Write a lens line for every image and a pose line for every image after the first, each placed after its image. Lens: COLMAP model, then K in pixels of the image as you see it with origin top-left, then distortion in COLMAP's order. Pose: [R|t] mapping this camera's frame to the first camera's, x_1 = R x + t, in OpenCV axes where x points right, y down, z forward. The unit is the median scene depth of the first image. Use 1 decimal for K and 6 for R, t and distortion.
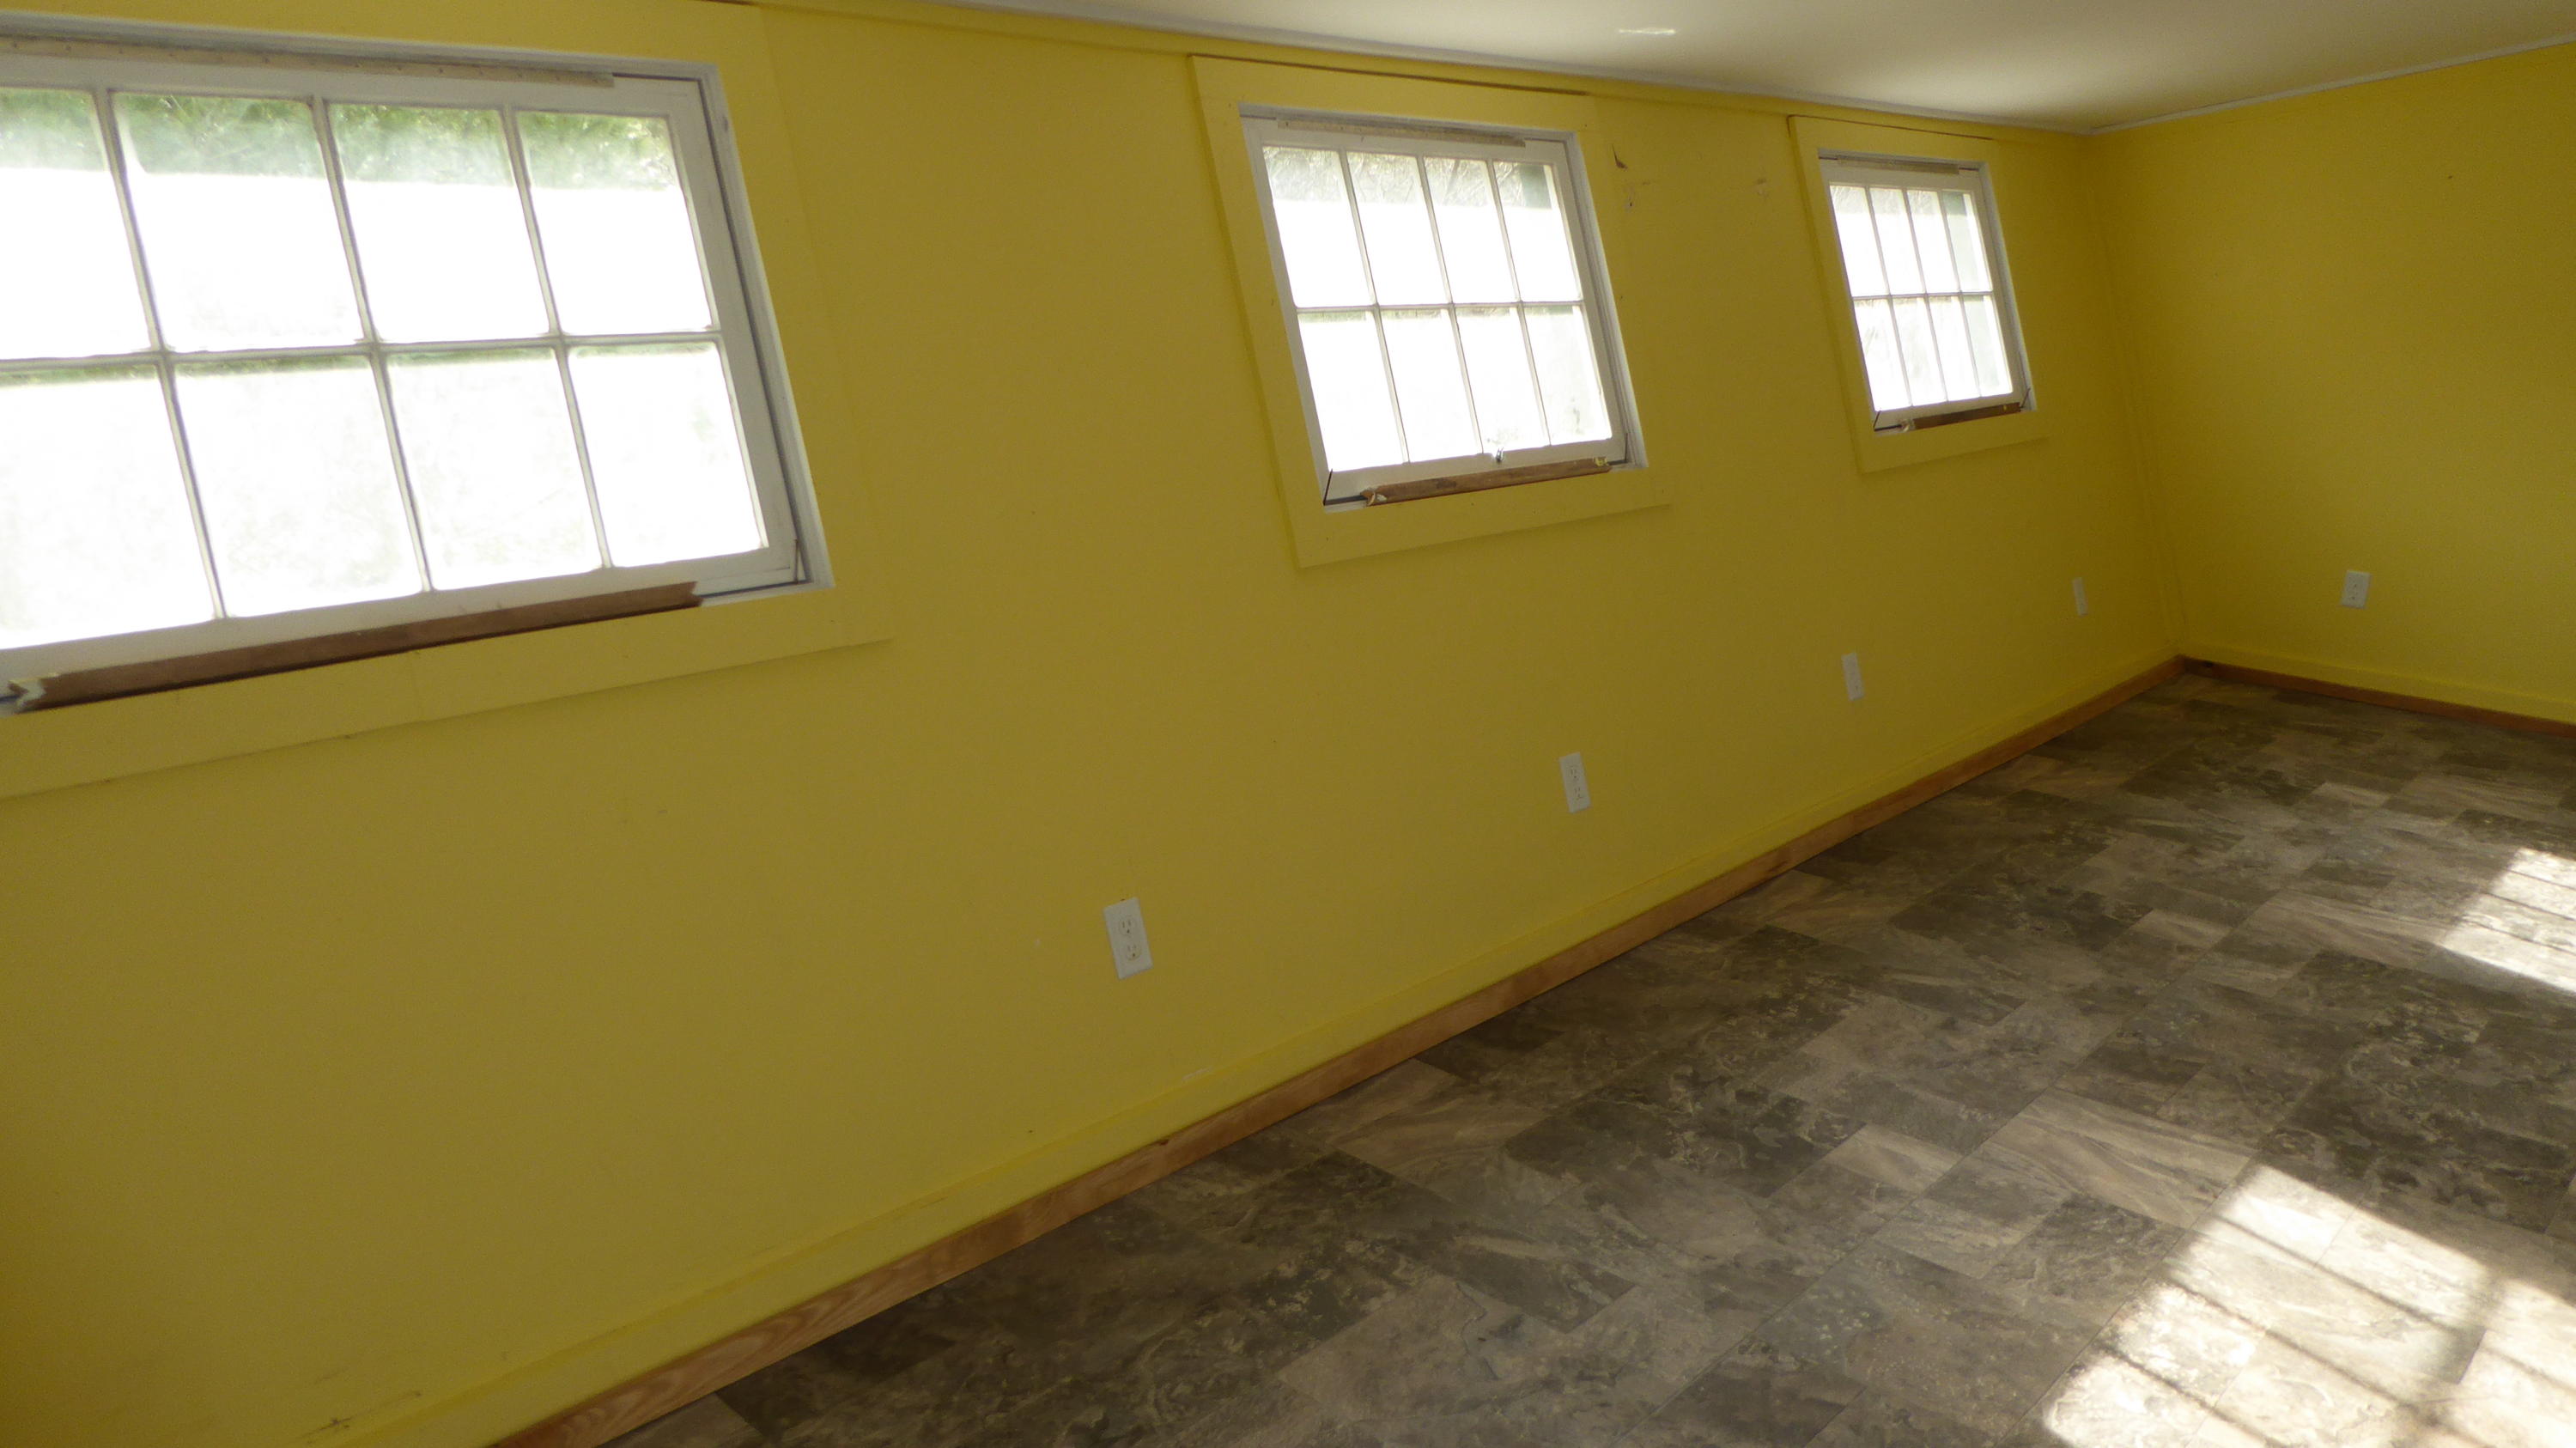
lens RADIAL K [[1860.2, 0, 1303.3], [0, 1860.2, 707.5], [0, 0, 1]] dist [-0.009853, -0.002634]
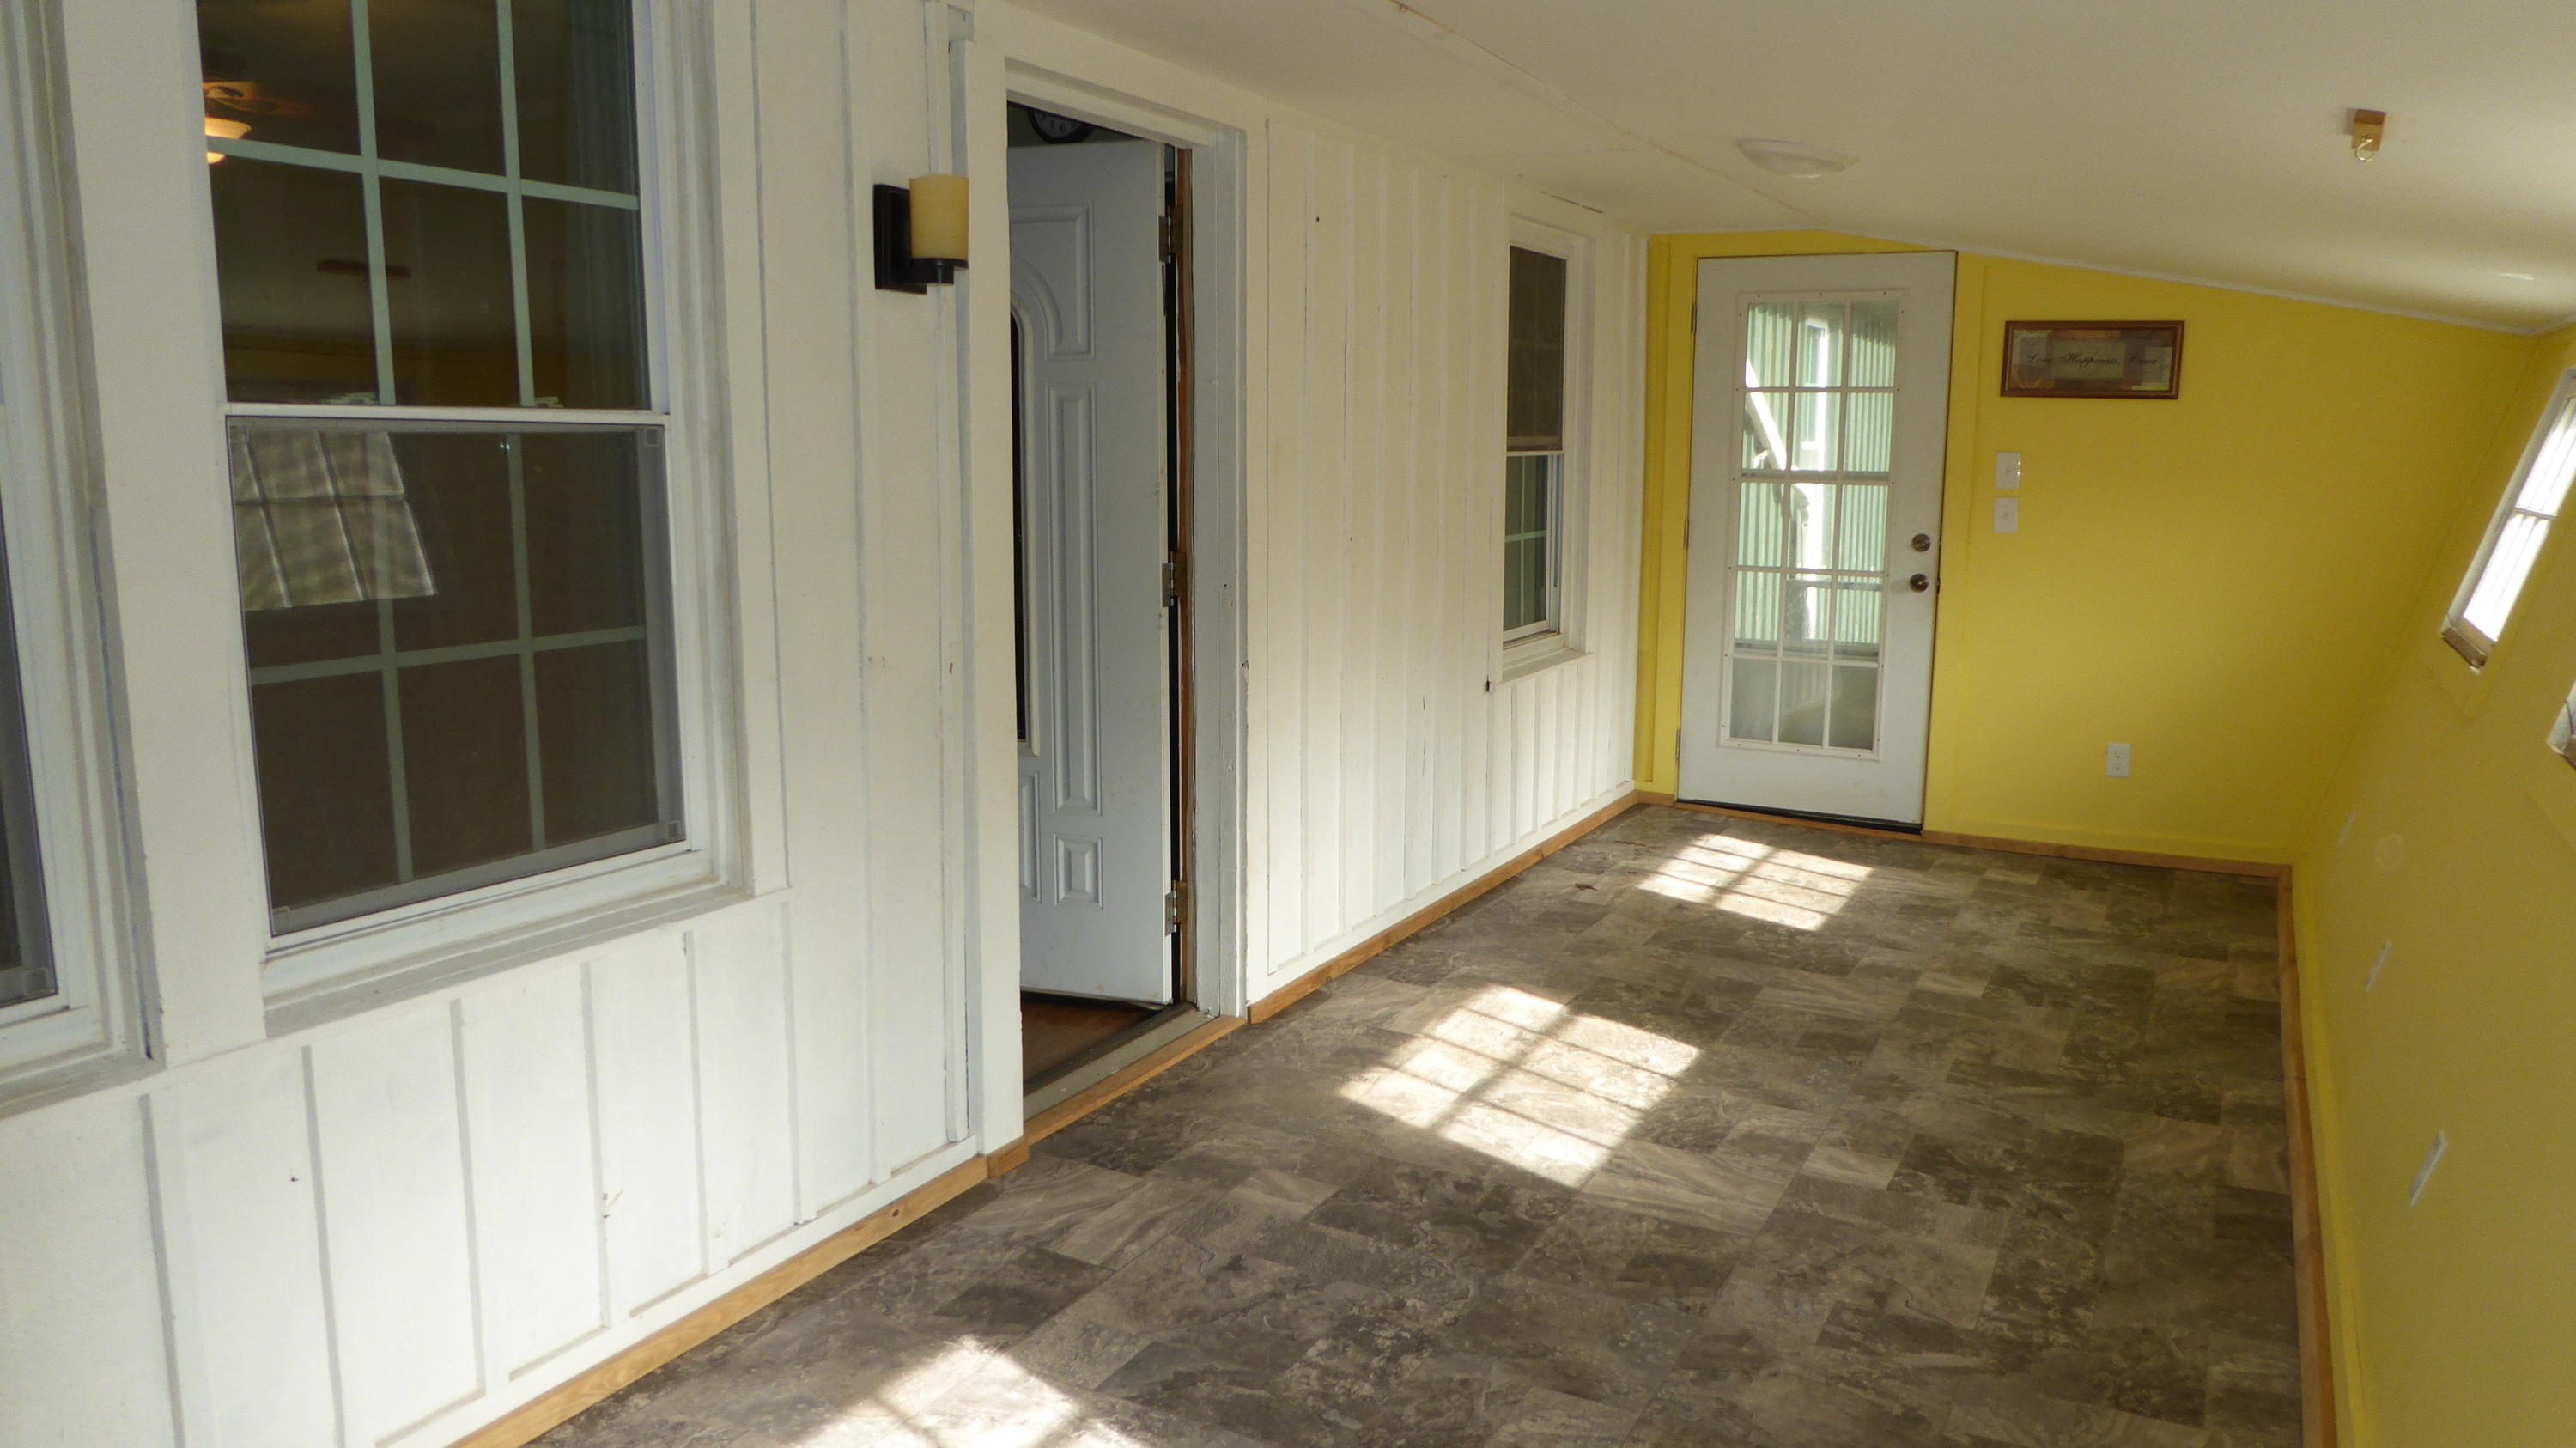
lens RADIAL K [[1860.2, 0, 1303.3], [0, 1860.2, 707.5], [0, 0, 1]] dist [-0.009853, -0.002634]
pose [[-0.963336, 0.001318, -0.268294, 0.959932], [-0.102176, 0.922832, 0.371404, -0.442840], [0.248080, 0.385200, -0.888863, 1.816625]]
